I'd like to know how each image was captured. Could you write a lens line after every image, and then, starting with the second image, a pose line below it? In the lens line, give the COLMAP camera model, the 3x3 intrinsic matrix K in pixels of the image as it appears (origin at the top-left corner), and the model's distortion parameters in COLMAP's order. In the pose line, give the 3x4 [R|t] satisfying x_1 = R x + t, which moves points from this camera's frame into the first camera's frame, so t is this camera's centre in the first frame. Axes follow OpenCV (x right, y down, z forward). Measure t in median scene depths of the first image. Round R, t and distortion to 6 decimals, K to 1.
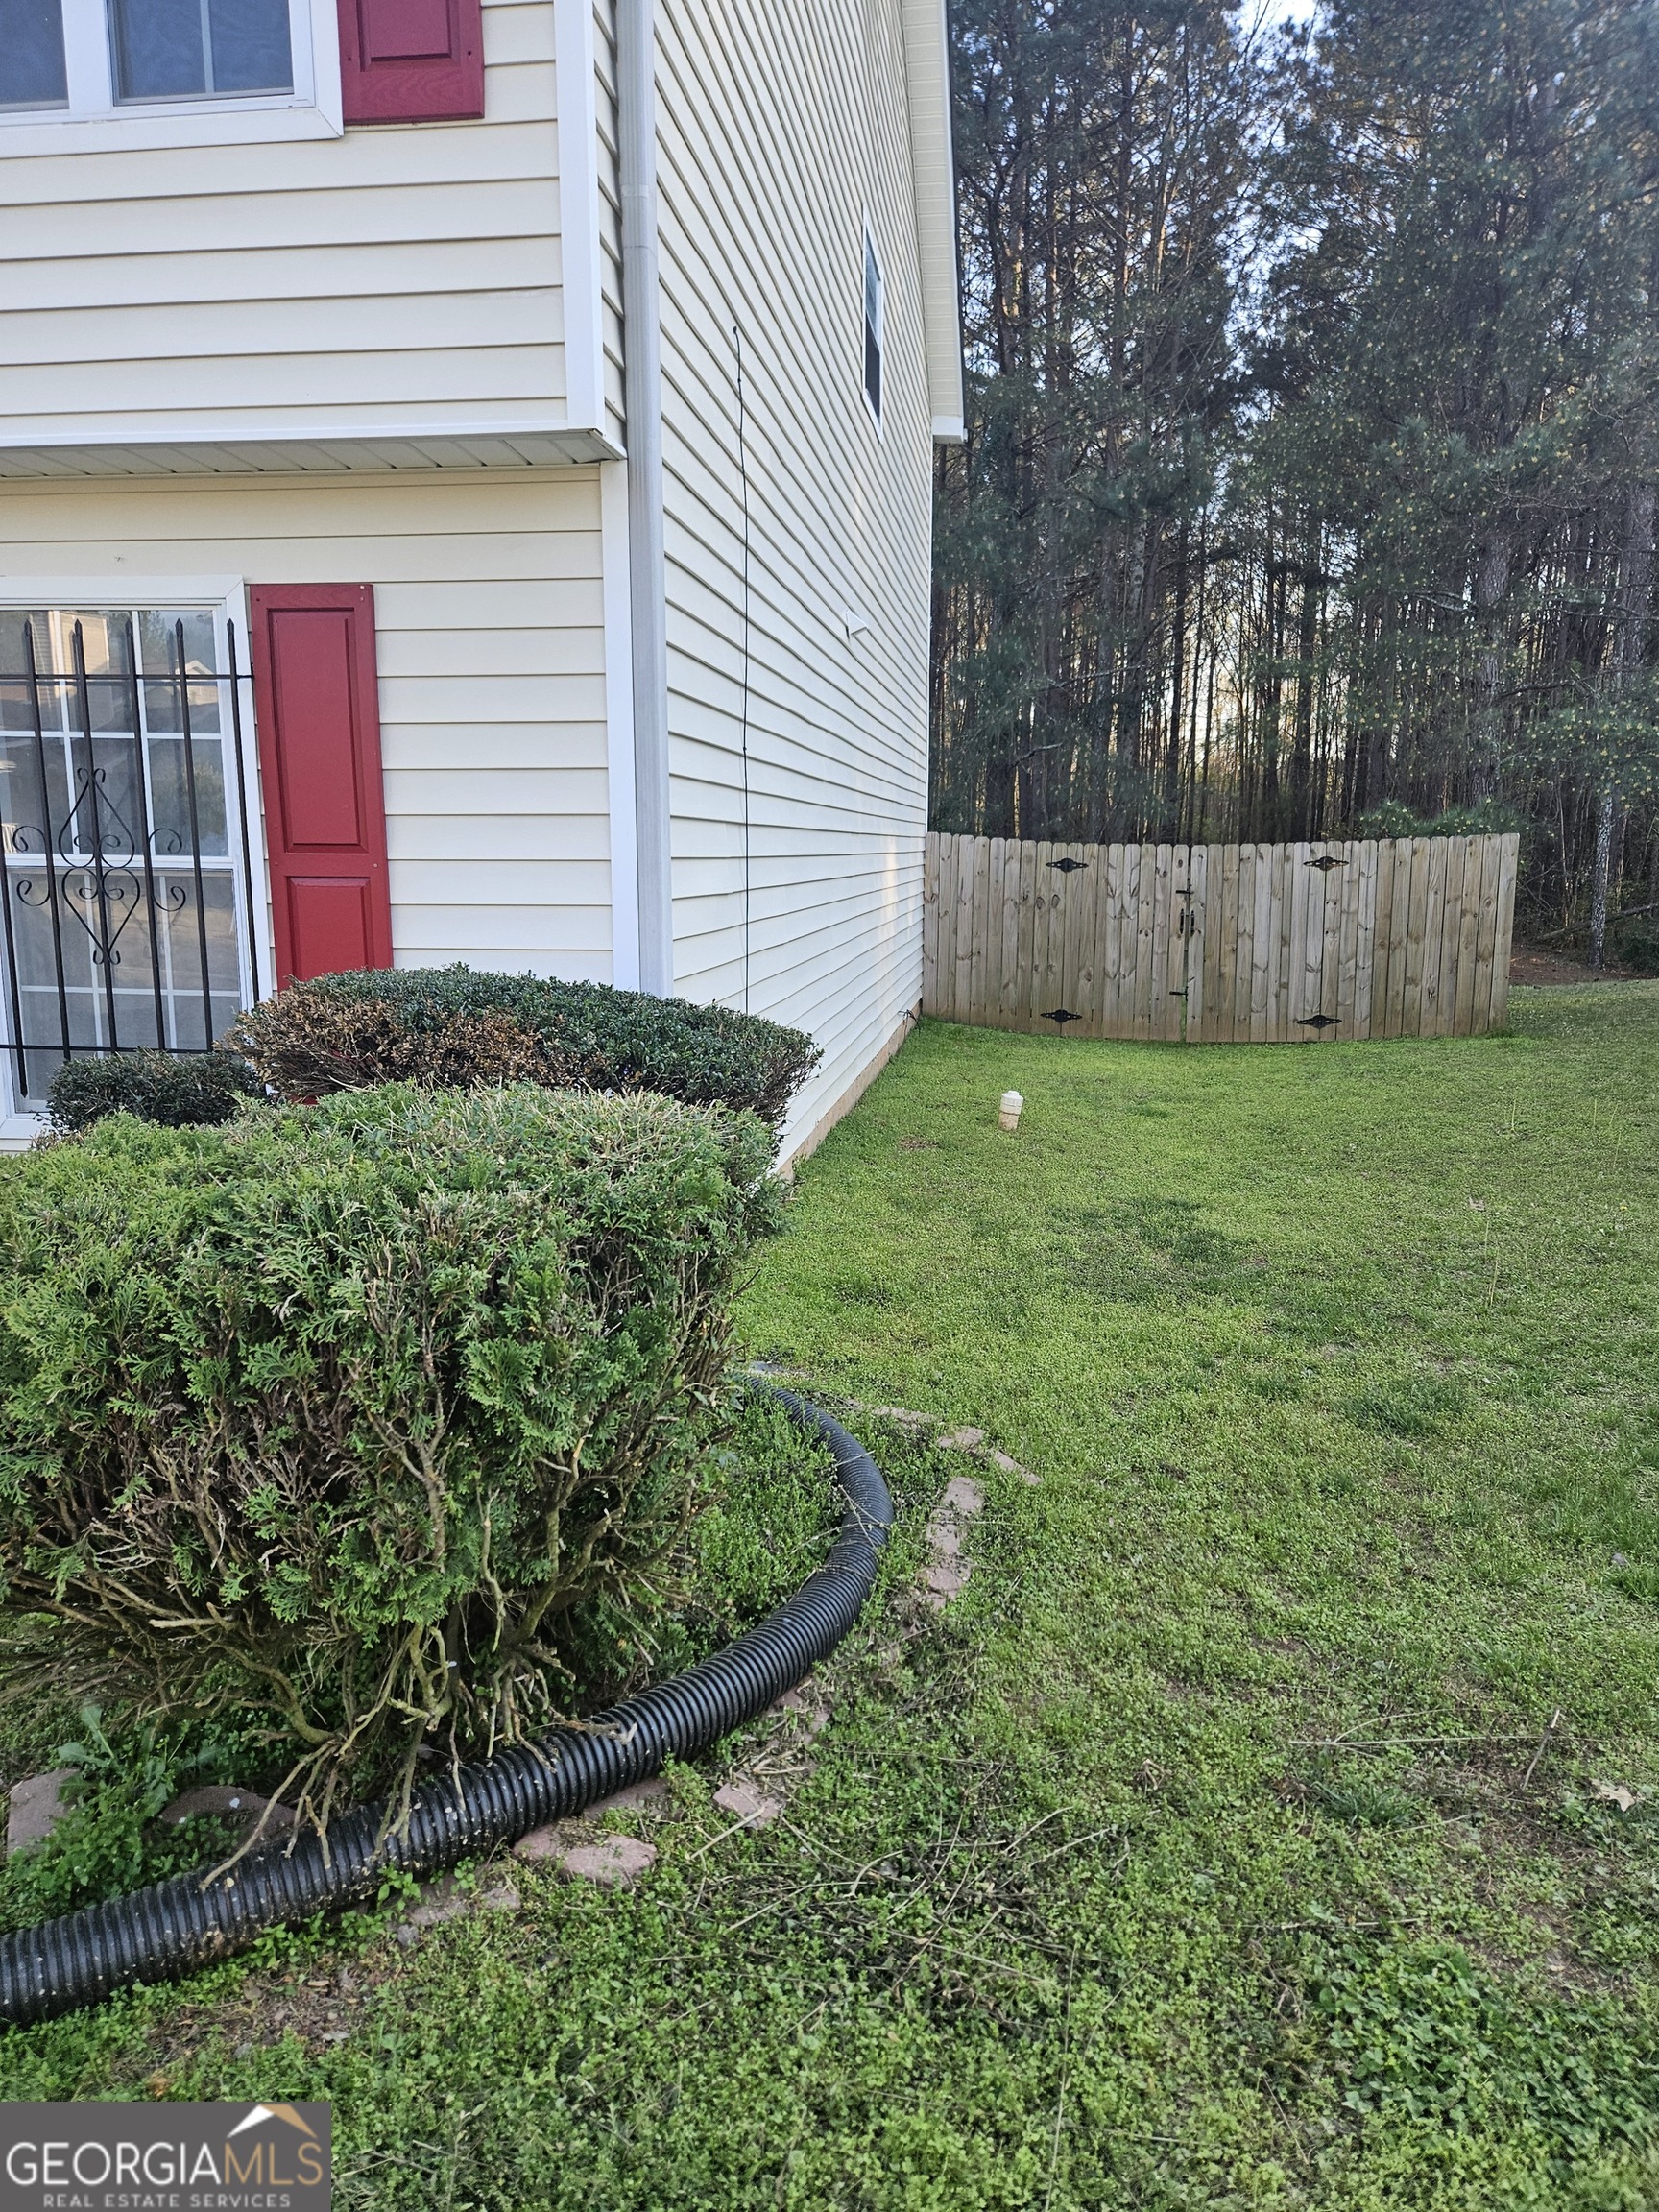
lens RADIAL K [[1495.0, 0, 829.5], [0, 1495.0, 1106.0], [0, 0, 1]] dist [-0.001286, -0.030957]
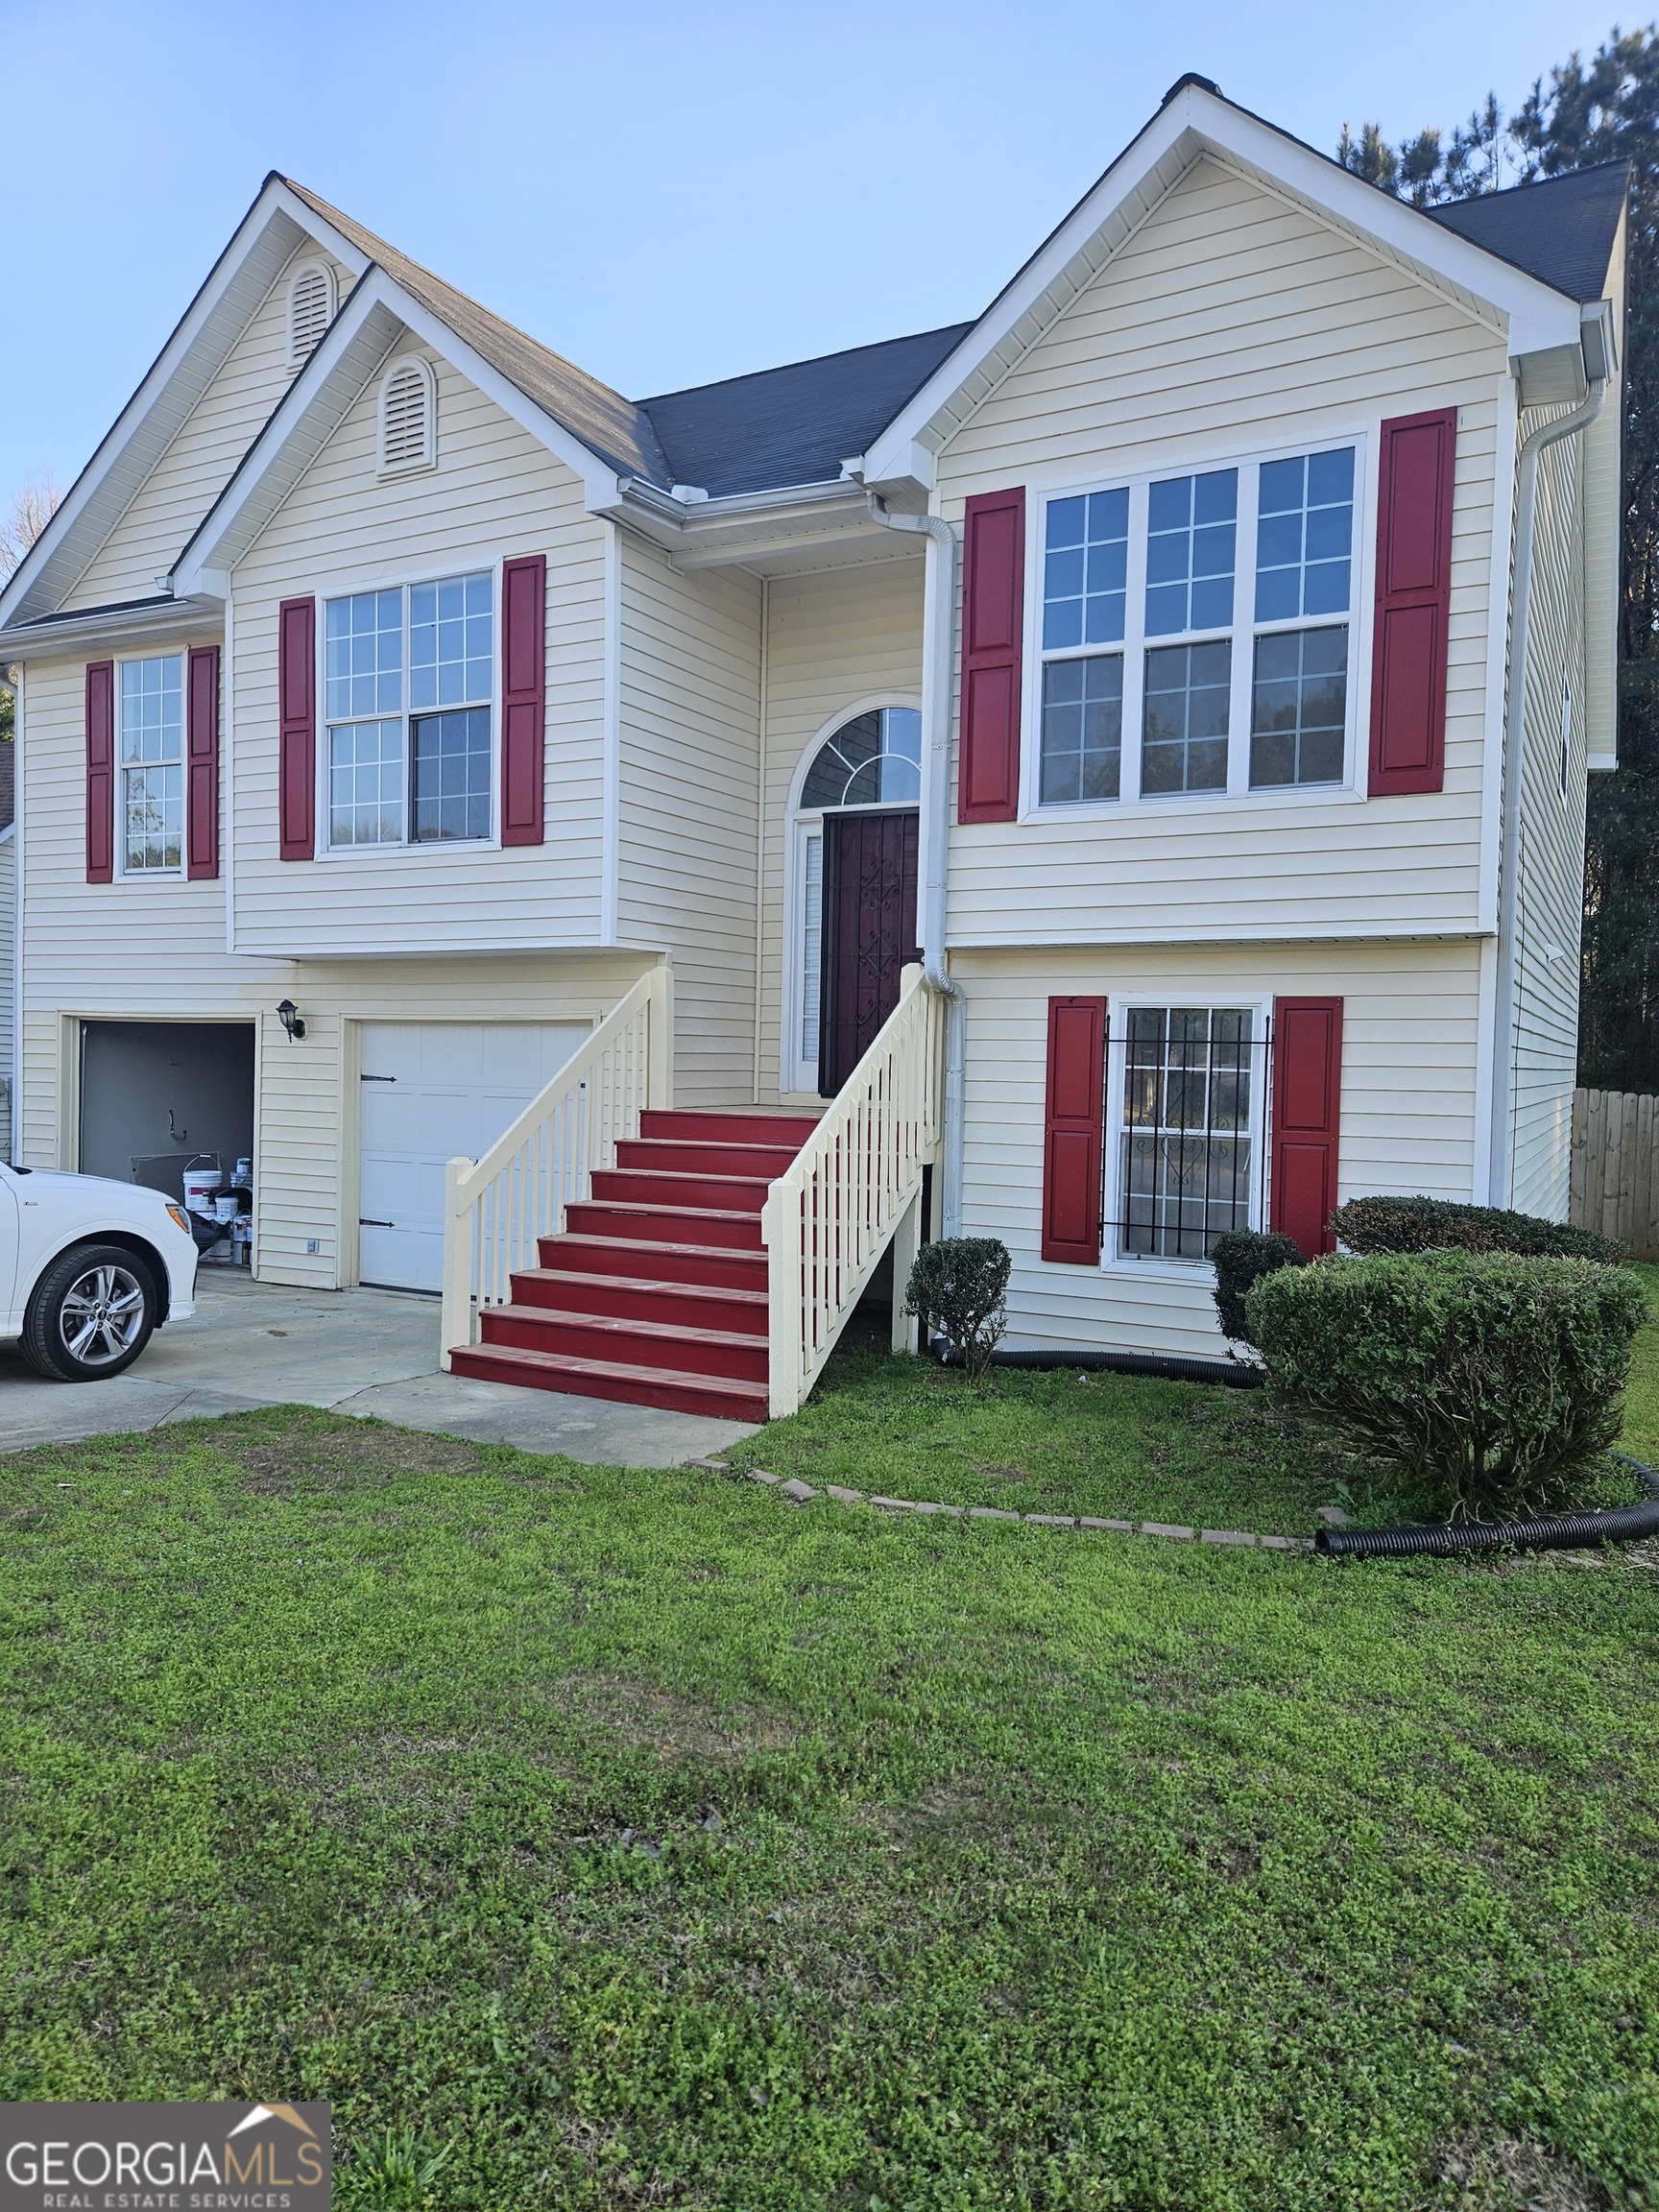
lens RADIAL K [[1475.0, 0, 830.5], [0, 1475.0, 1091.1], [0, 0, 1]] dist [0.058432, -0.000065]
pose [[0.937400, 0.020376, -0.347658, -0.257256], [-0.073457, 0.987396, -0.140192, 0.092148], [0.340419, 0.156954, 0.927082, -1.001176]]
